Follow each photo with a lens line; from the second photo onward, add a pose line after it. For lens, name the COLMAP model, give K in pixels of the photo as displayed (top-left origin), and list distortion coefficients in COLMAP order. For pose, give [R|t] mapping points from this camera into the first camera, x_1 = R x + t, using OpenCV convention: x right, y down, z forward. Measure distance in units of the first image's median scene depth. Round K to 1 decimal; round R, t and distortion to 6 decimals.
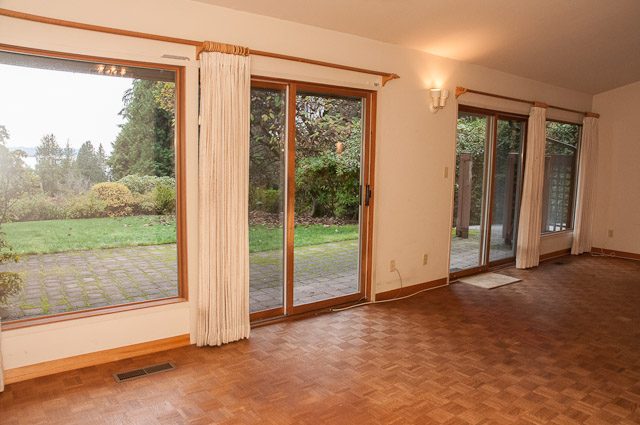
lens RADIAL K [[479.8, 0, 316.2], [0, 479.8, 214.9], [0, 0, 1]] dist [-0.106311, 0.024080]
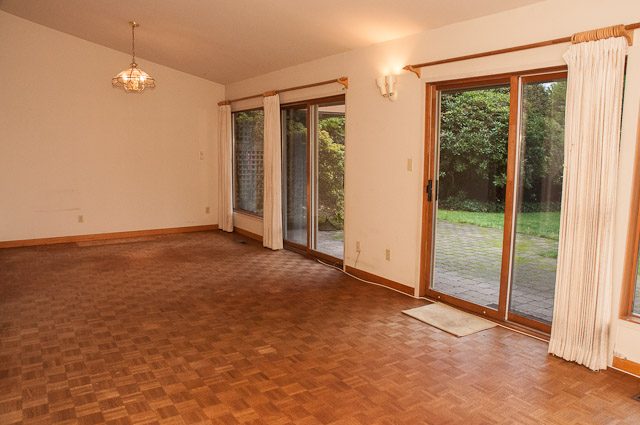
lens RADIAL K [[479.8, 0, 320.3], [0, 479.8, 210.0], [0, 0, 1]] dist [-0.106311, 0.024080]
pose [[-0.068852, 0.110916, -0.991442, 1.477072], [-0.128130, 0.984587, 0.119047, -0.115063], [0.989365, 0.135230, -0.053579, 1.137538]]
